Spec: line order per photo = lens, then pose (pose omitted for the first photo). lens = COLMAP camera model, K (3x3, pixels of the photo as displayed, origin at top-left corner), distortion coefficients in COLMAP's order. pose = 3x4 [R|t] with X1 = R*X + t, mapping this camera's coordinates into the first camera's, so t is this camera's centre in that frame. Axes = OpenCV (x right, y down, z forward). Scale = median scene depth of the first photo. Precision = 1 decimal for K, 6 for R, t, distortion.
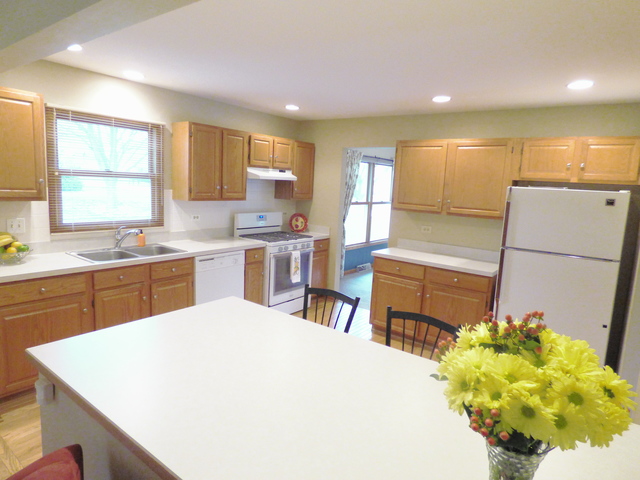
lens RADIAL K [[393.0, 0, 320.0], [0, 393.0, 240.0], [0, 0, 1]] dist [-0.006194, -0.001559]
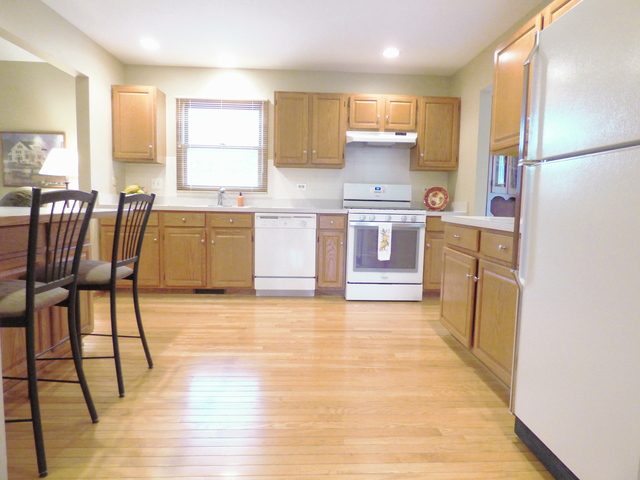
lens RADIAL K [[393.0, 0, 320.0], [0, 393.0, 240.0], [0, 0, 1]] dist [-0.006194, -0.001559]
pose [[0.631394, 0.033336, -0.774745, 0.522747], [-0.101899, 0.993979, -0.040276, 0.119576], [0.768738, 0.104375, 0.630990, 0.399322]]
